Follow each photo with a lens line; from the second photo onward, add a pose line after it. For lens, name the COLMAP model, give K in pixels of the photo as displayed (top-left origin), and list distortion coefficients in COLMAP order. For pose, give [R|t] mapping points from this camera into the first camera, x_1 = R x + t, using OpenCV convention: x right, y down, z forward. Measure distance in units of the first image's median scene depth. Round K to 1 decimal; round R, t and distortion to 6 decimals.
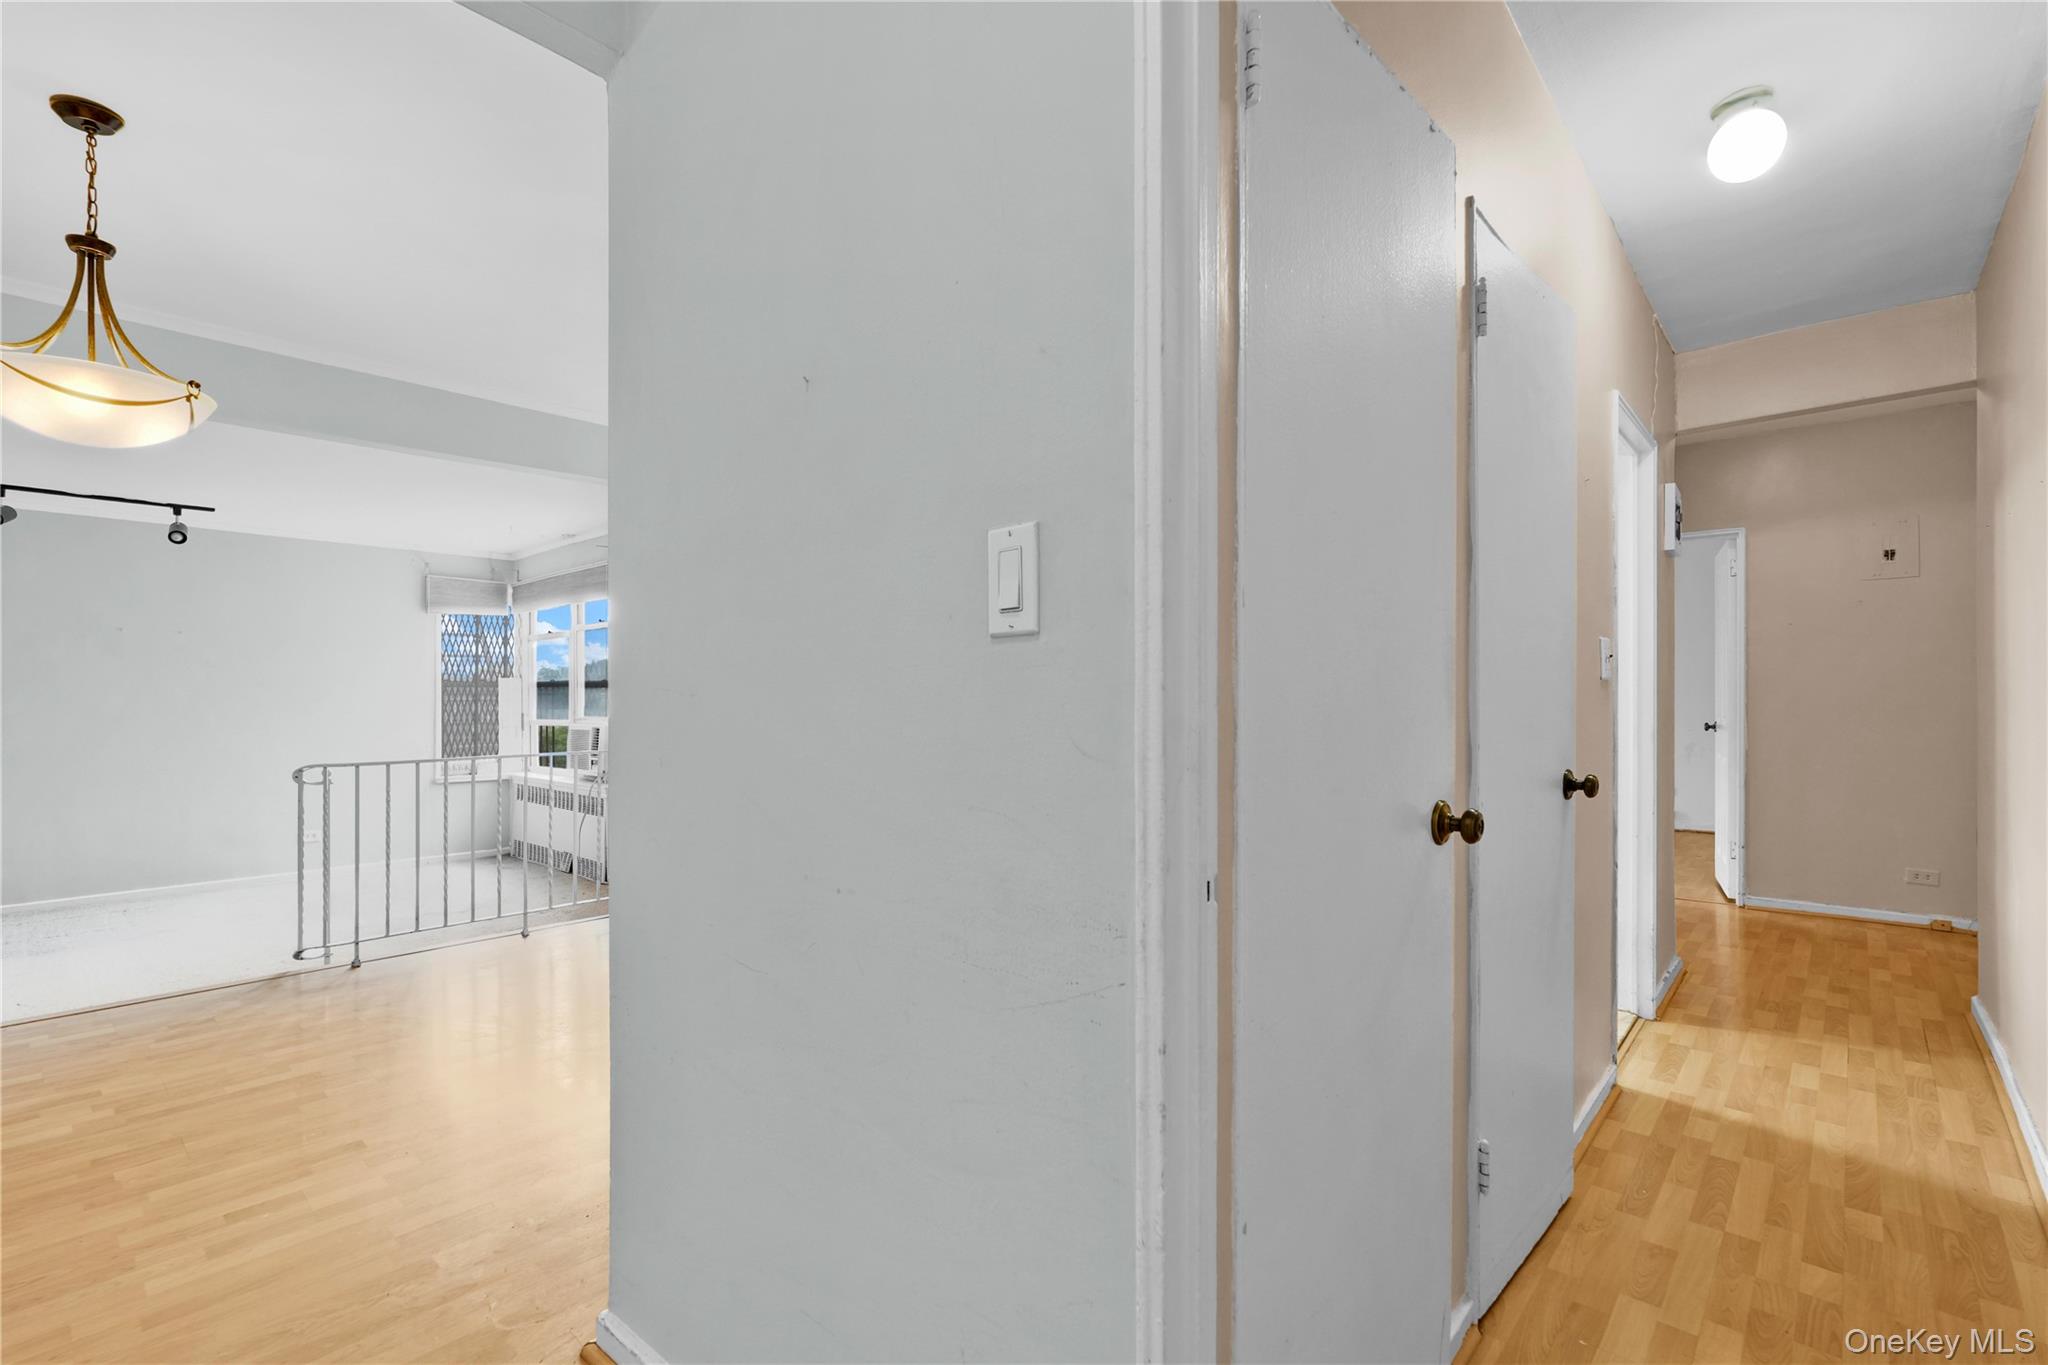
lens RADIAL K [[921.0, 0, 1026.8], [0, 921.0, 691.5], [0, 0, 1]] dist [-0.013244, 0.005332]
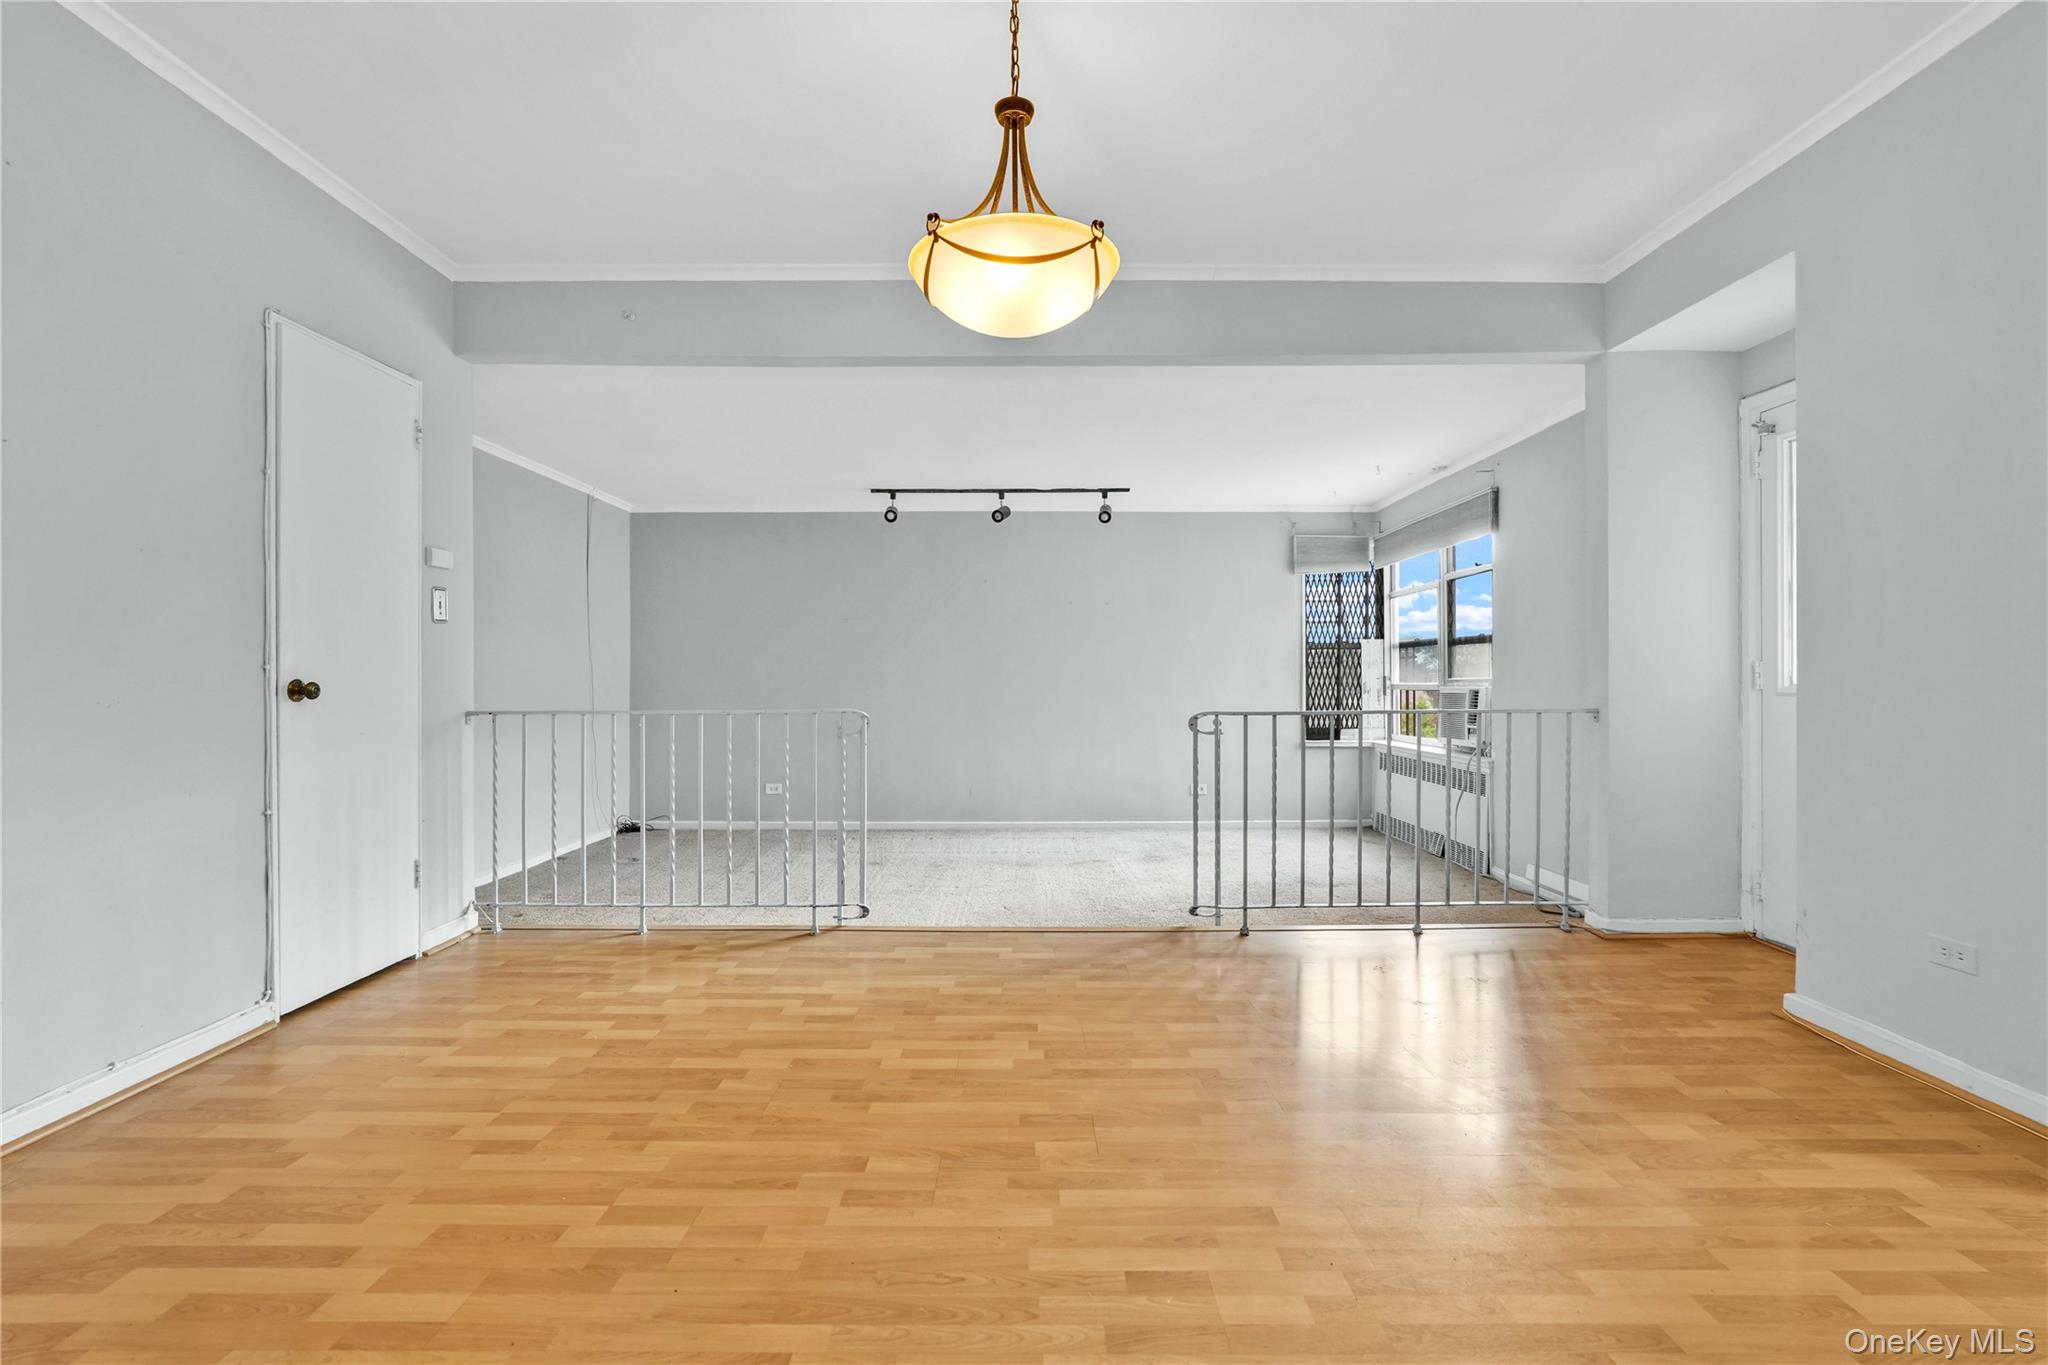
lens RADIAL K [[921.0, 0, 1026.8], [0, 921.0, 691.5], [0, 0, 1]] dist [-0.013244, 0.005332]
pose [[0.665163, 0.009868, -0.746633, -0.195316], [0.005231, 0.999827, 0.017875, 0.040399], [0.746680, -0.015796, 0.664996, 0.232439]]
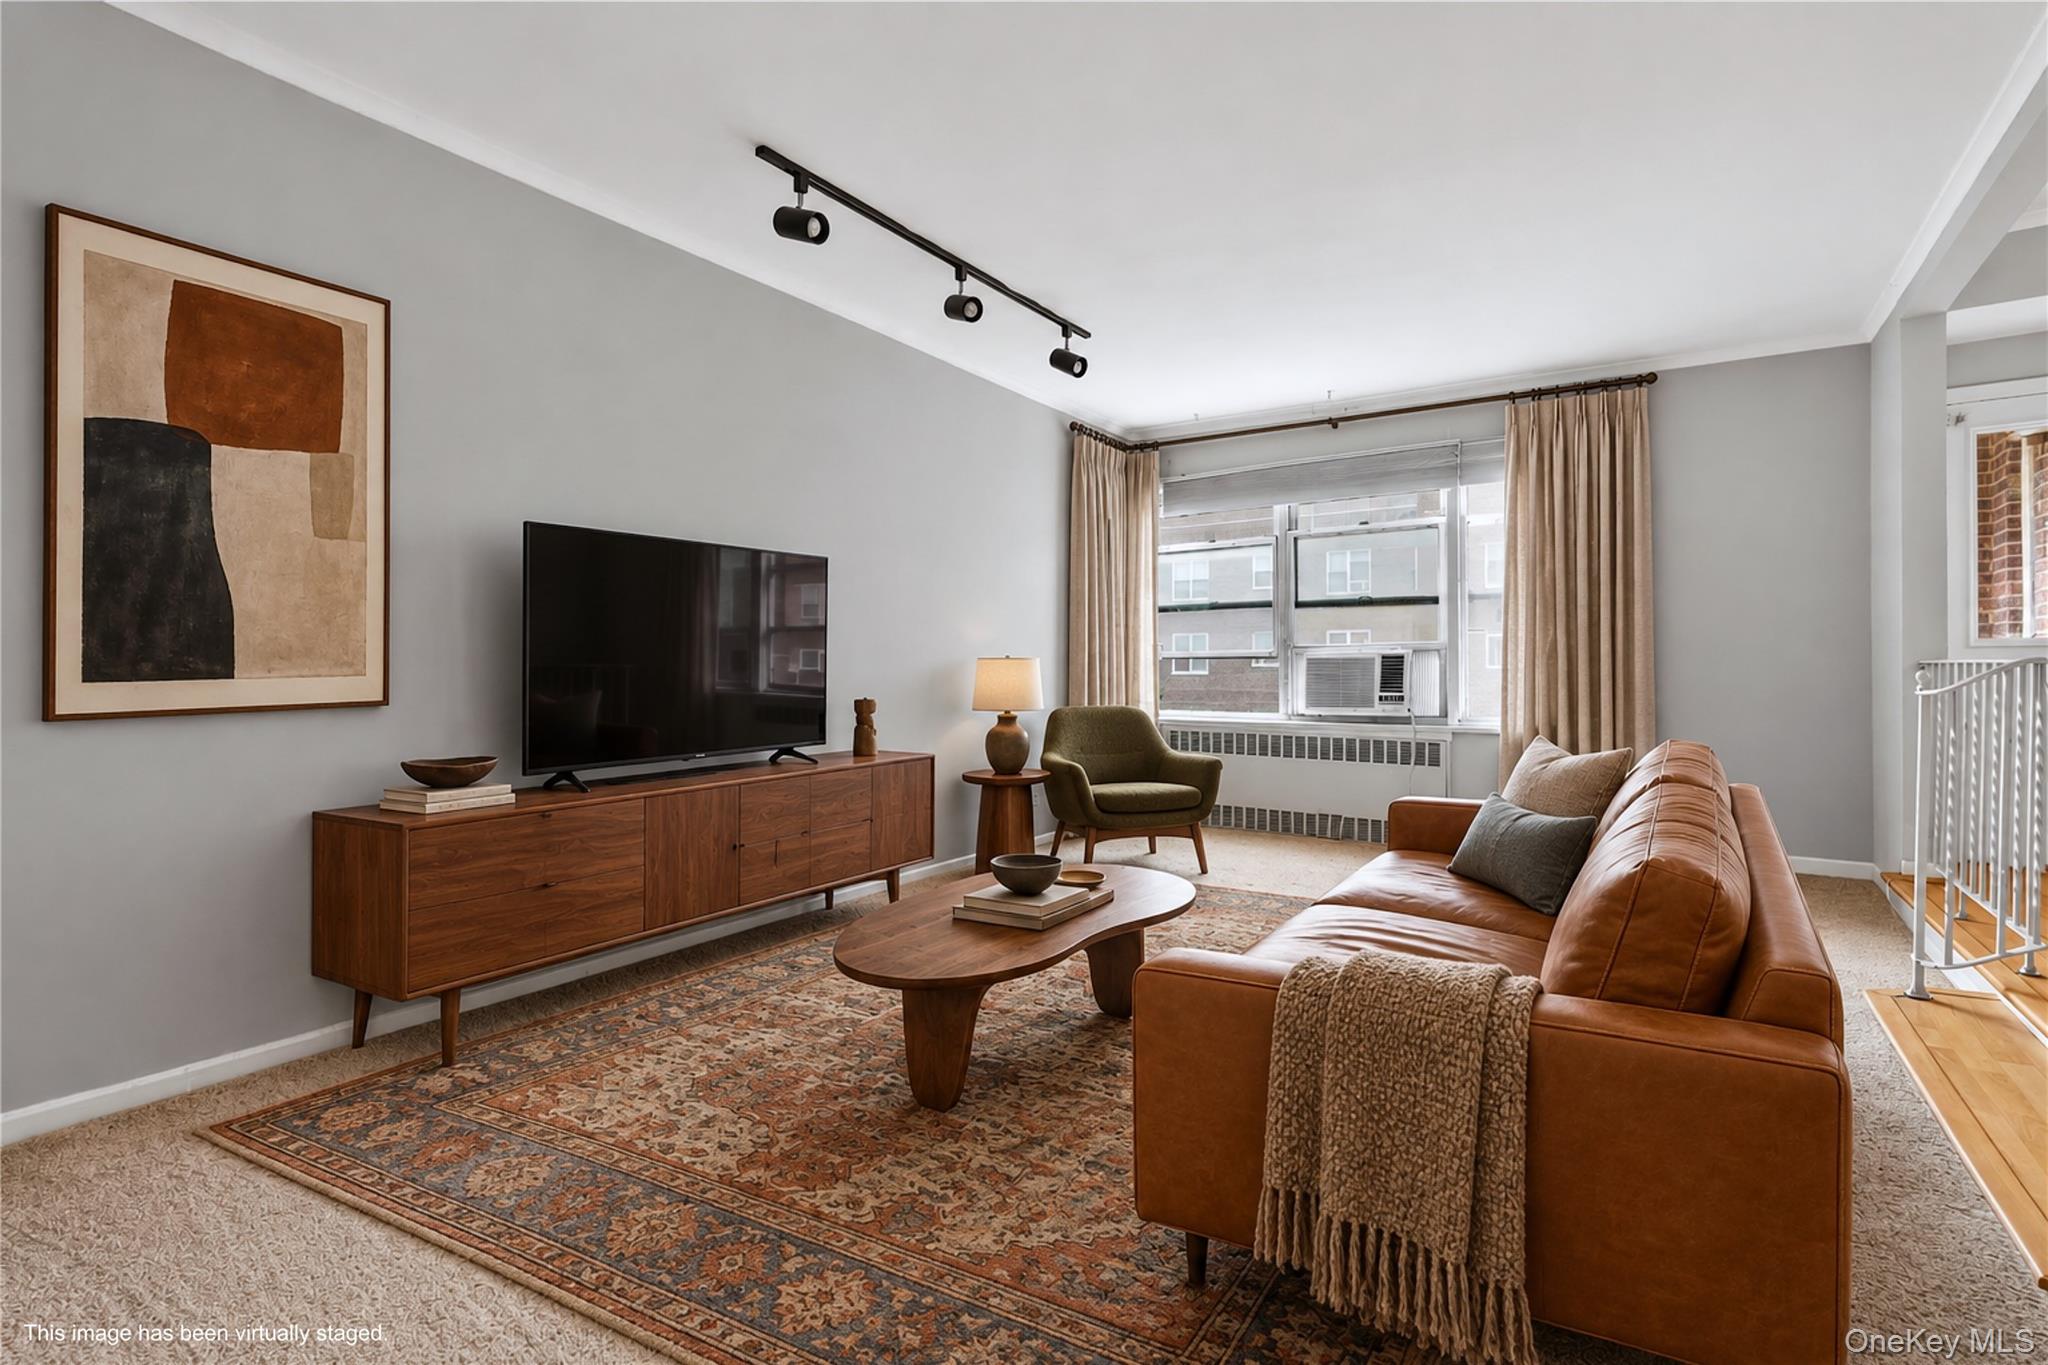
lens RADIAL K [[914.2, 0, 1020.7], [0, 914.2, 683.9], [0, 0, 1]] dist [-0.017662, 0.009413]
pose [[0.993313, -0.015928, 0.114345, -1.534522], [0.010823, 0.998923, 0.045120, 0.041719], [-0.114941, -0.043581, 0.992416, 0.487803]]
